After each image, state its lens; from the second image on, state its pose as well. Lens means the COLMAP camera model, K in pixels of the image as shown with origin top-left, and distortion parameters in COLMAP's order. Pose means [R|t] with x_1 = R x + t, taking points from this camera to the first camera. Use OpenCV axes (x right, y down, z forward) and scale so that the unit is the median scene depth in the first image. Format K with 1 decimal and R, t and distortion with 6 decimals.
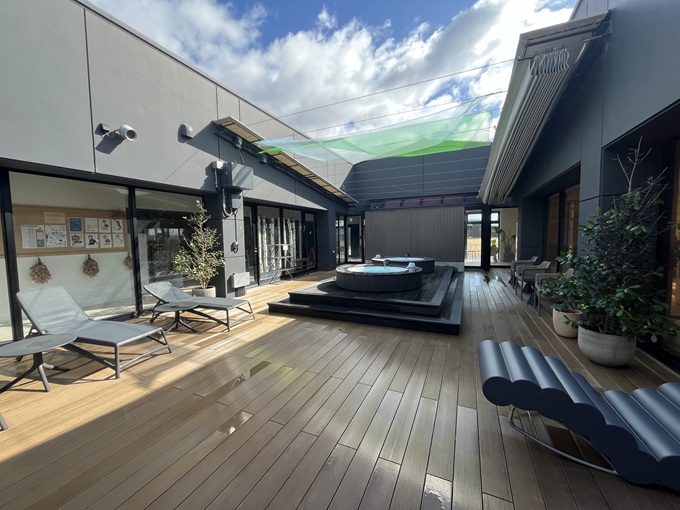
lens RADIAL K [[274.7, 0, 341.9], [0, 274.7, 254.5], [0, 0, 1]] dist [-0.000601, -0.000052]
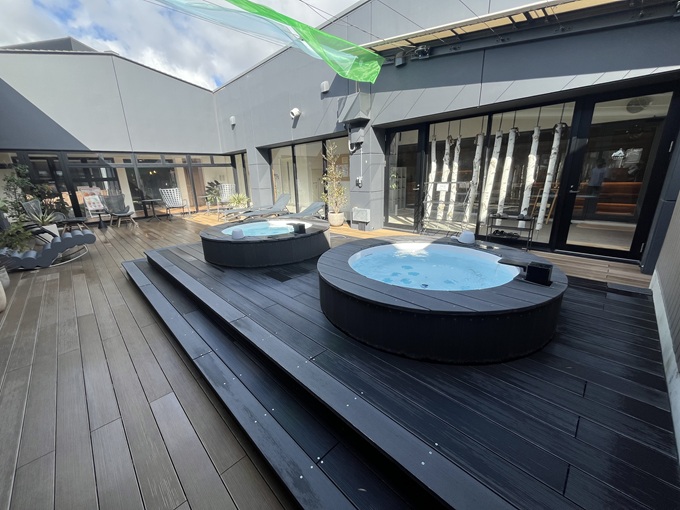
lens RADIAL K [[274.7, 0, 341.4], [0, 274.7, 253.8], [0, 0, 1]] dist [-0.000601, -0.000052]
pose [[-0.352202, 0.287099, -0.890802, 0.478372], [-0.033954, 0.947243, 0.318714, -0.066022], [0.935308, 0.142498, -0.323873, 0.941174]]
